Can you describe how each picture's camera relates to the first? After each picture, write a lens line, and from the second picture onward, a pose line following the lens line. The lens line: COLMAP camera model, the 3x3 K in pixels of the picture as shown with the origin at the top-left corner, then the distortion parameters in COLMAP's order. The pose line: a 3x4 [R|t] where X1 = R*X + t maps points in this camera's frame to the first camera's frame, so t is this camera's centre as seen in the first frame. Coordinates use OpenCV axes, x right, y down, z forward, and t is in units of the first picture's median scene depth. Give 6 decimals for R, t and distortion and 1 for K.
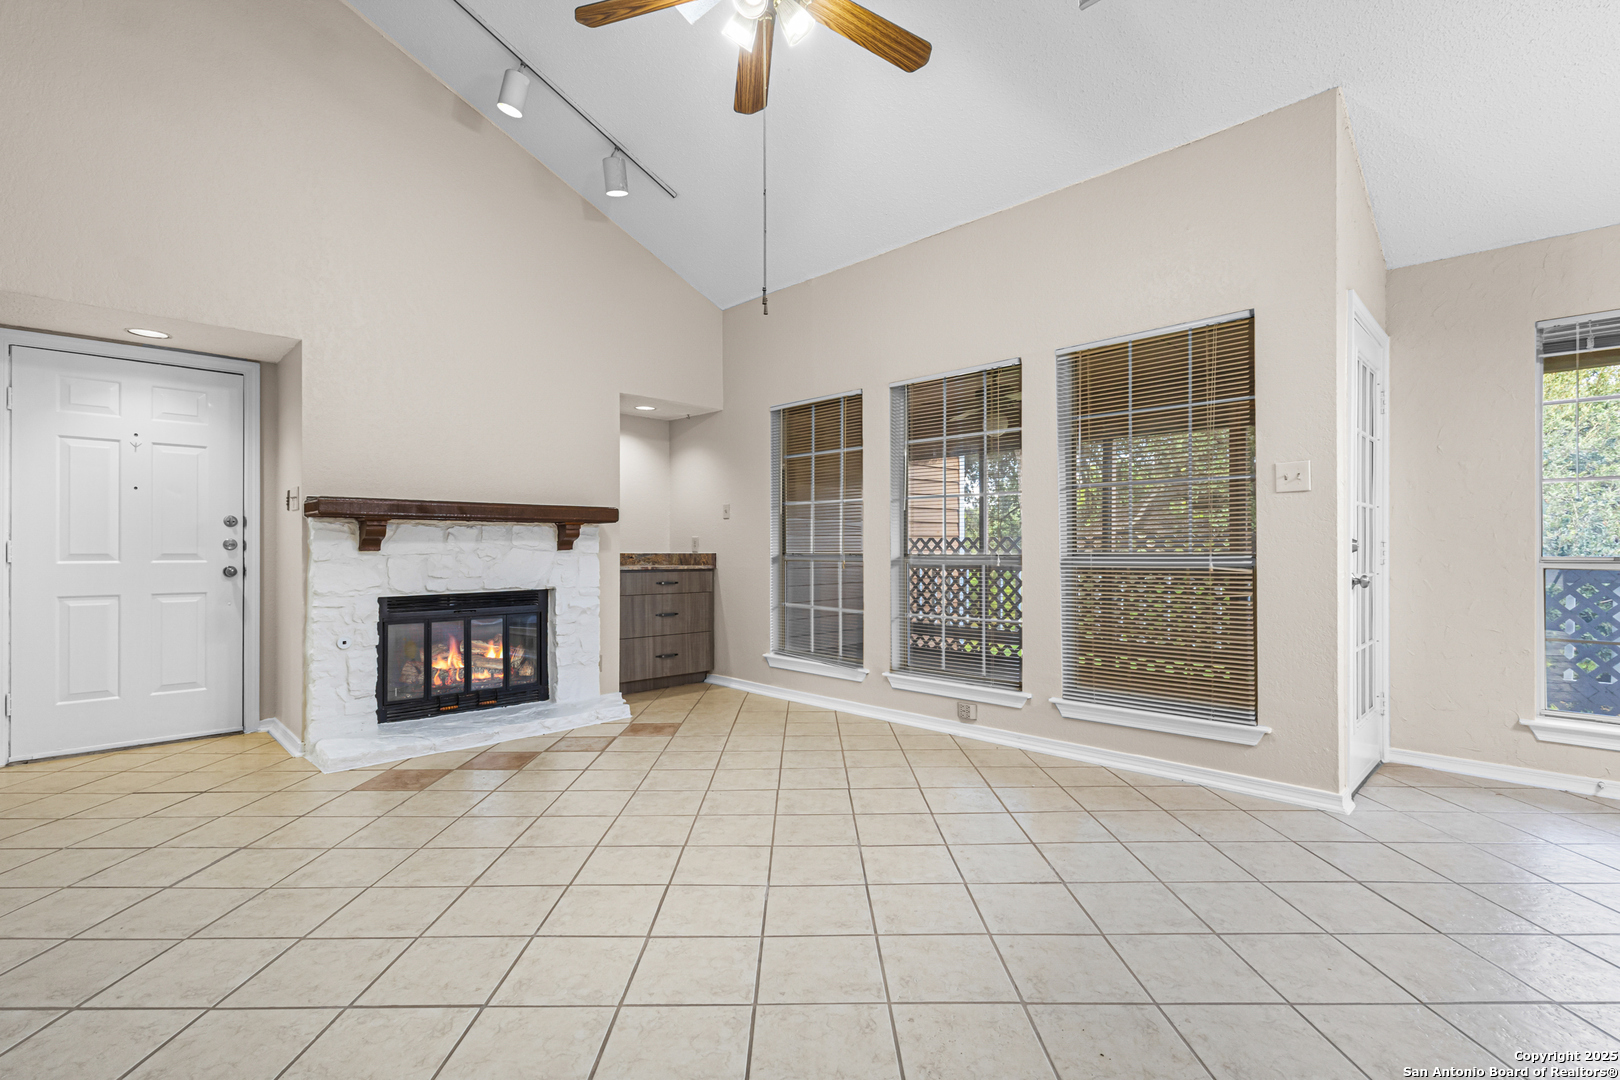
lens RADIAL K [[749.6, 0, 814.1], [0, 749.6, 541.8], [0, 0, 1]] dist [0.001225, 0.000819]
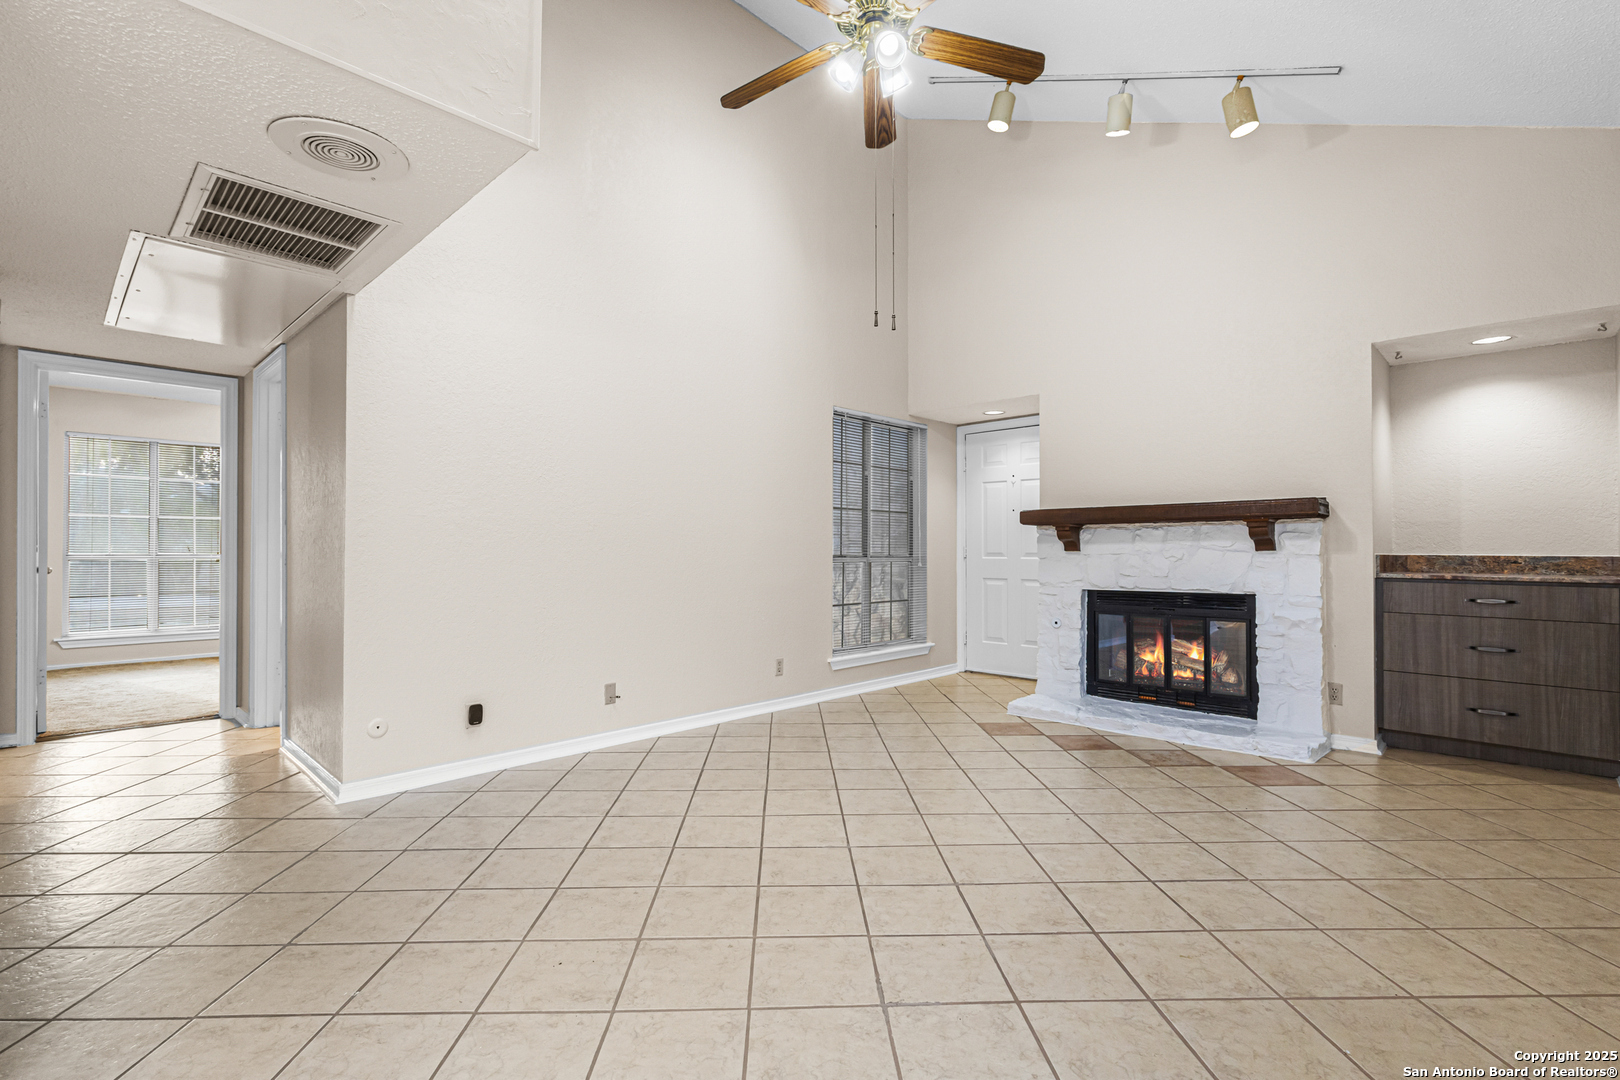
lens RADIAL K [[749.6, 0, 811.0], [0, 749.6, 544.5], [0, 0, 1]] dist [0.001225, 0.000819]
pose [[0.020197, -0.005803, -0.999779, 0.565401], [0.011802, 0.999915, -0.005565, 0.002441], [0.999726, -0.011687, 0.020264, 0.484997]]
